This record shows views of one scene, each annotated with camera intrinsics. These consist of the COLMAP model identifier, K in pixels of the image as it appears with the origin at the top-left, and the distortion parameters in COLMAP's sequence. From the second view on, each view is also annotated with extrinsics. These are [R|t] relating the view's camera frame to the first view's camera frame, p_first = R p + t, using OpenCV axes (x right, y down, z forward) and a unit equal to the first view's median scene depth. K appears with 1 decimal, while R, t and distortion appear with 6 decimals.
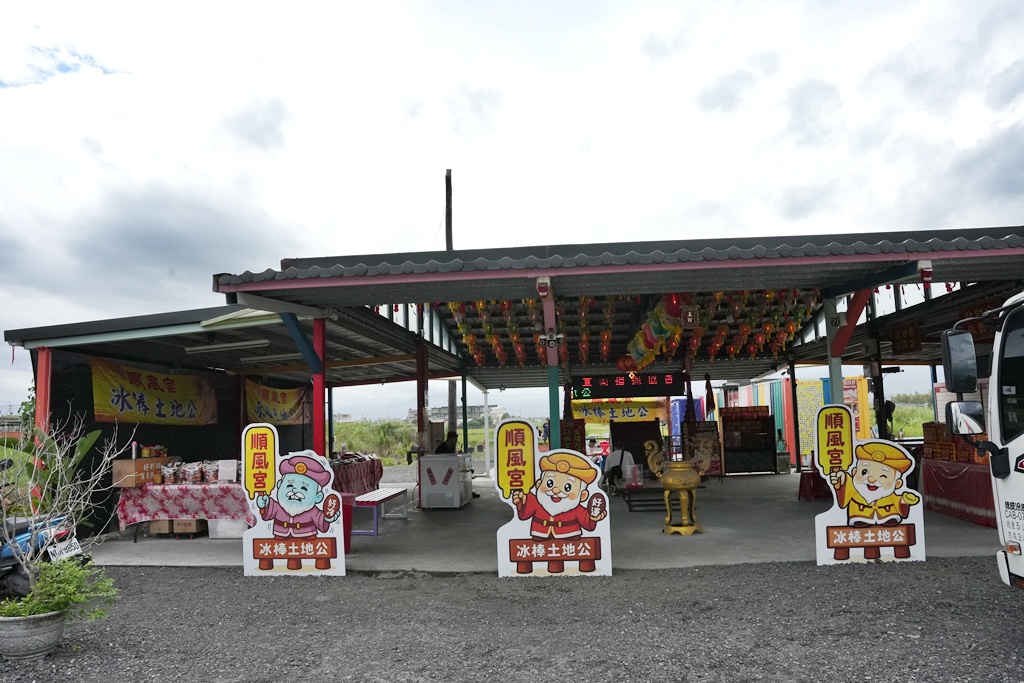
lens RADIAL K [[698.0, 0, 512.0], [0, 698.0, 341.5], [0, 0, 1]] dist [-0.109591, 0.000159]
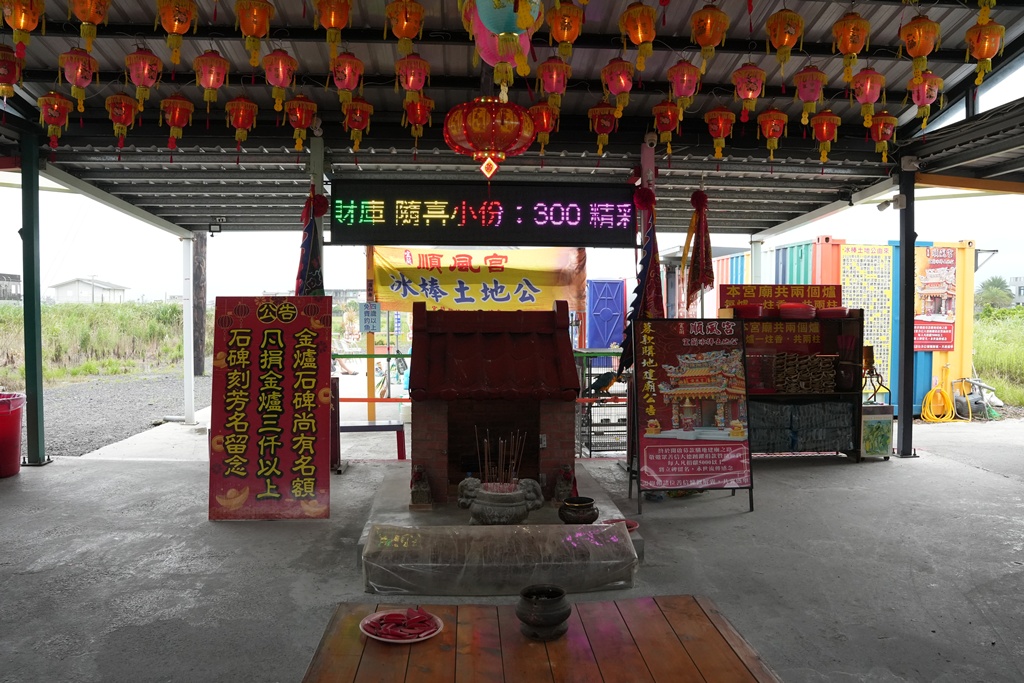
lens RADIAL K [[698.0, 0, 512.0], [0, 698.0, 341.5], [0, 0, 1]] dist [-0.109591, 0.000159]
pose [[0.988794, 0.024813, 0.147211, 0.130095], [-0.047707, 0.986903, 0.154096, 0.074151], [-0.141459, -0.159392, 0.977028, 0.639995]]
